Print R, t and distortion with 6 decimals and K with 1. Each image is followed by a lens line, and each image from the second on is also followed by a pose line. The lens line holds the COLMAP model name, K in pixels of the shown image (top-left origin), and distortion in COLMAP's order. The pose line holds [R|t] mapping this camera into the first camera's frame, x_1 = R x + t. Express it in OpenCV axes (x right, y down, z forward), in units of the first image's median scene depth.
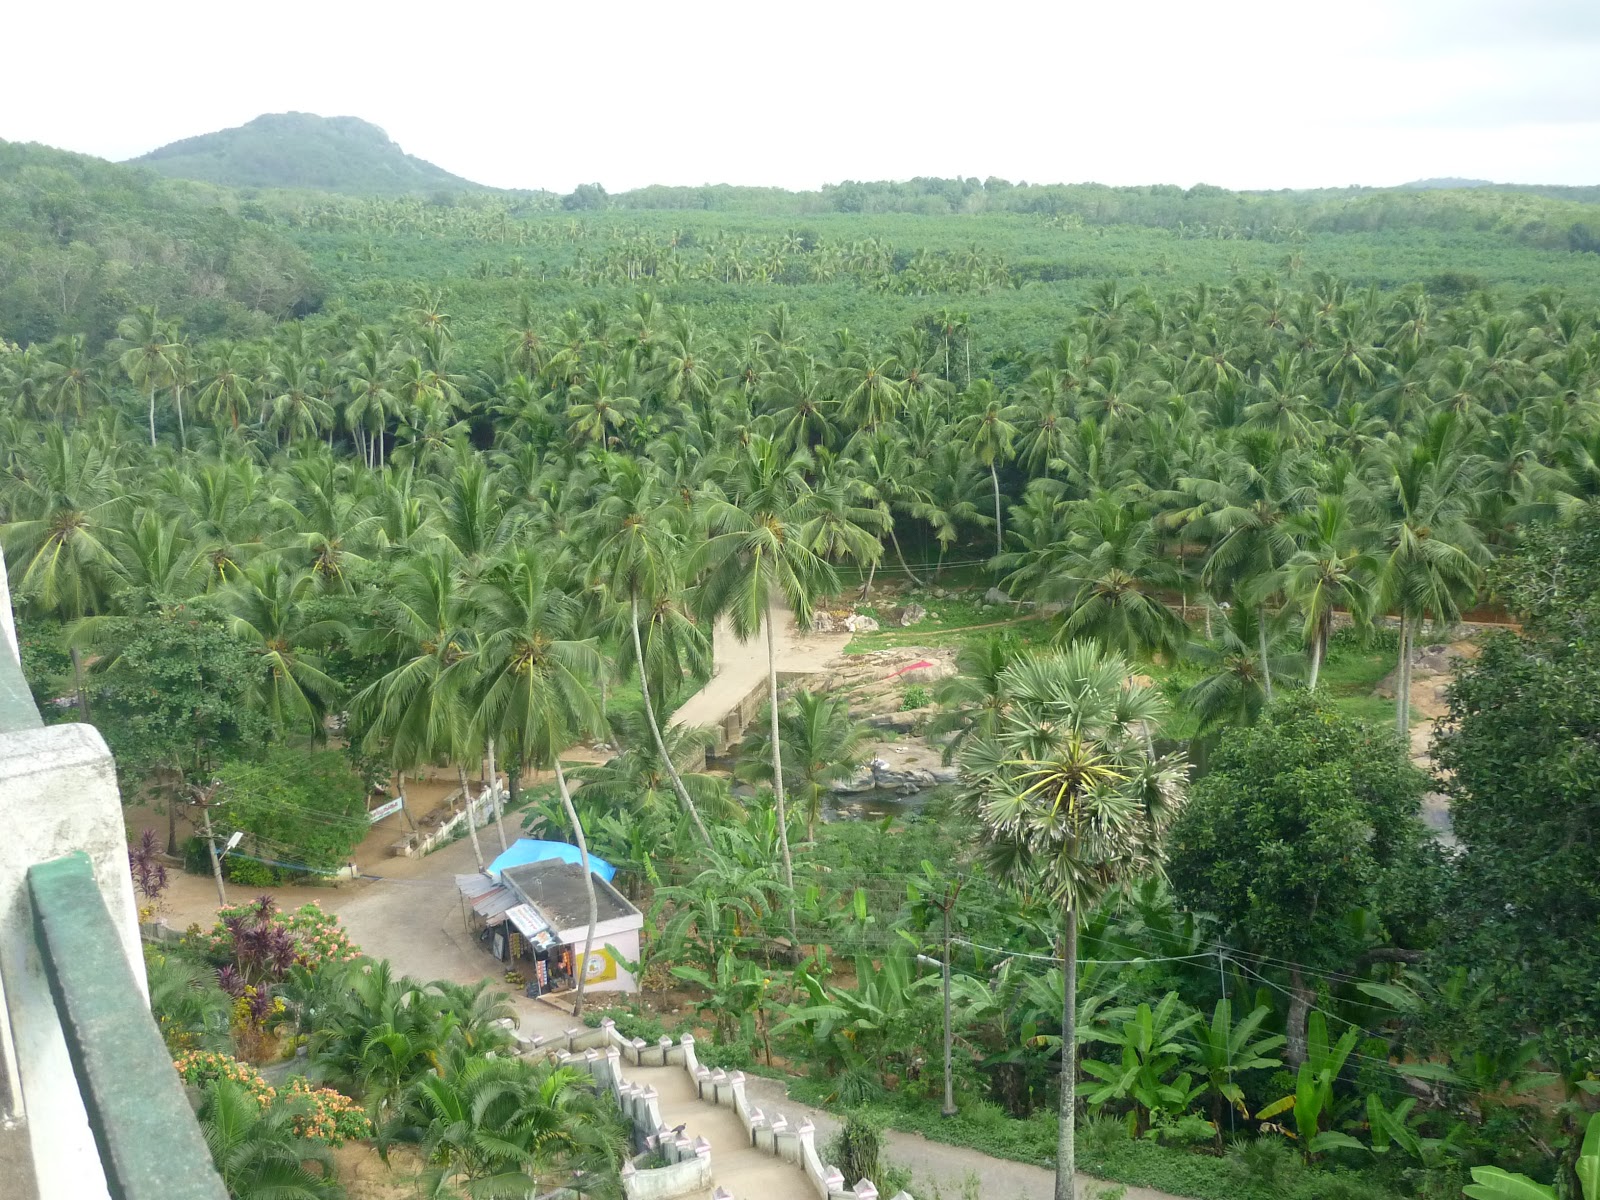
lens RADIAL K [[1562.3, 0, 792.3], [0, 1562.3, 599.4], [0, 0, 1]] dist [-0.129018, 0.147040]
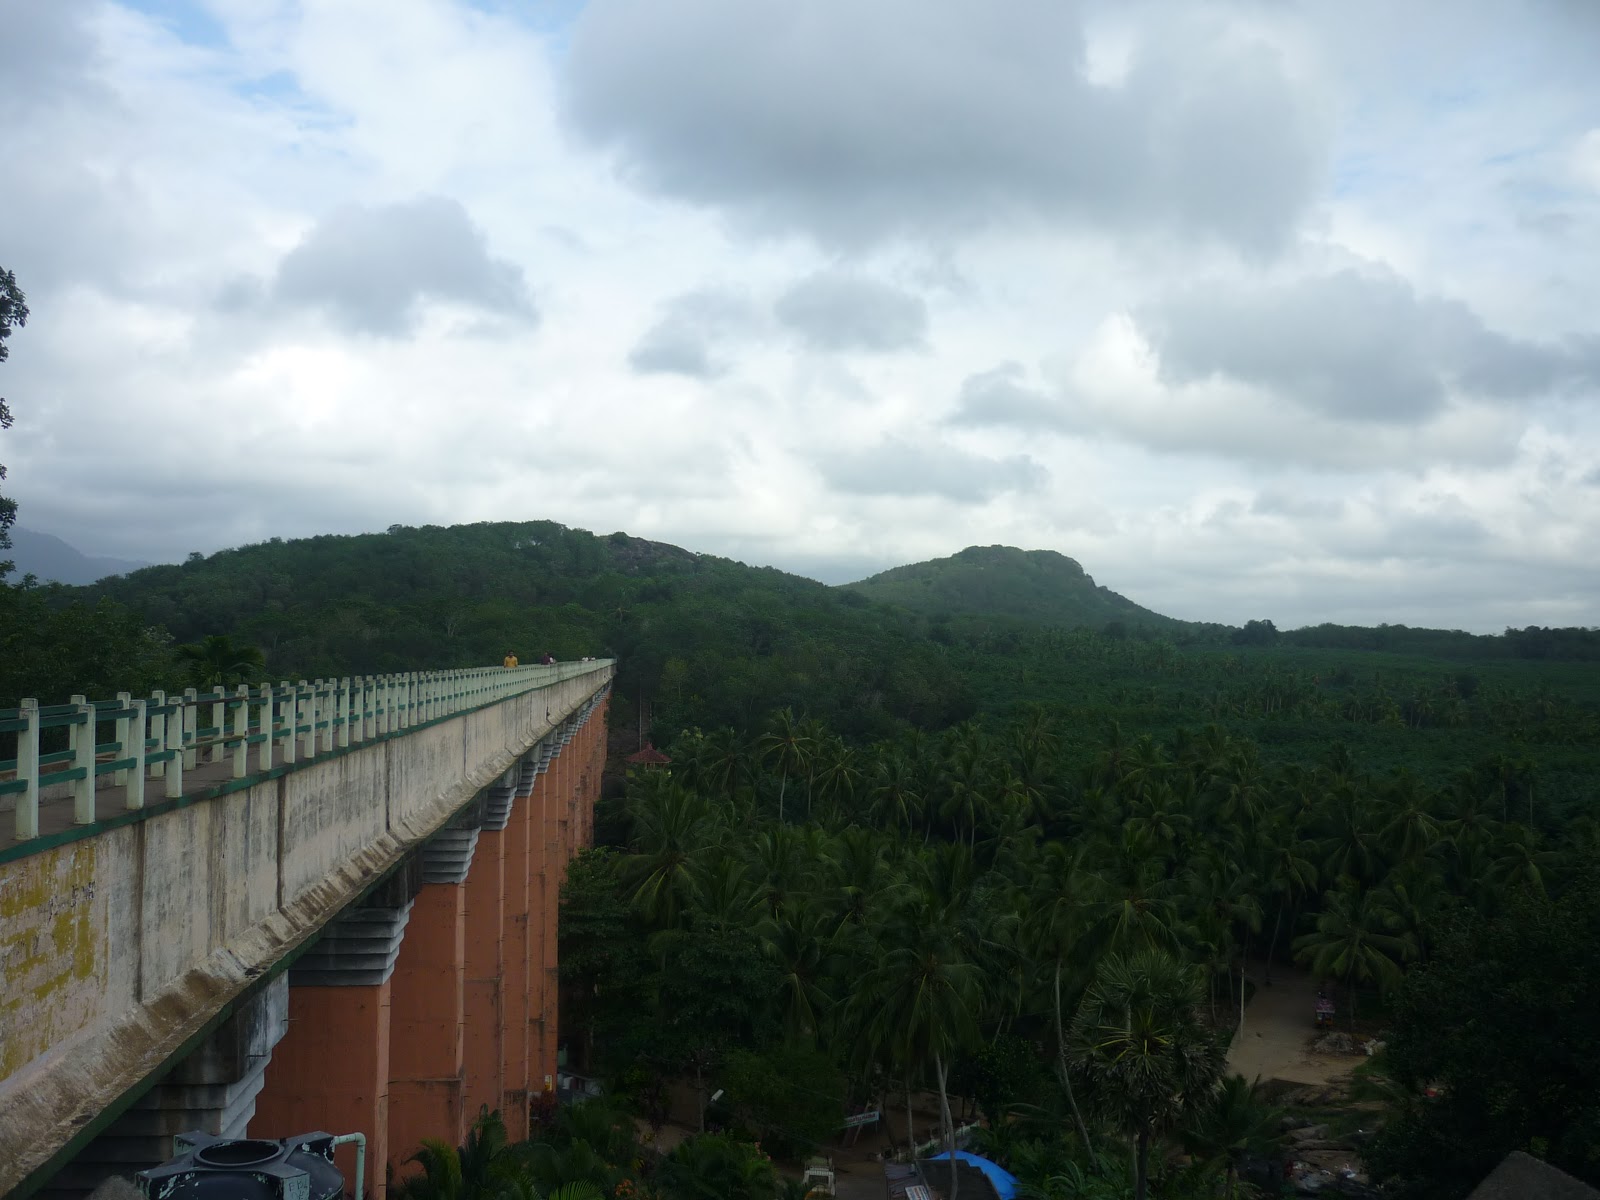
lens RADIAL K [[1562.3, 0, 792.3], [0, 1562.3, 599.4], [0, 0, 1]] dist [-0.129018, 0.147040]
pose [[0.902866, 0.024073, -0.429248, 0.111946], [-0.138805, 0.961284, -0.238047, 0.022753], [0.406898, 0.274507, 0.871252, -0.109482]]
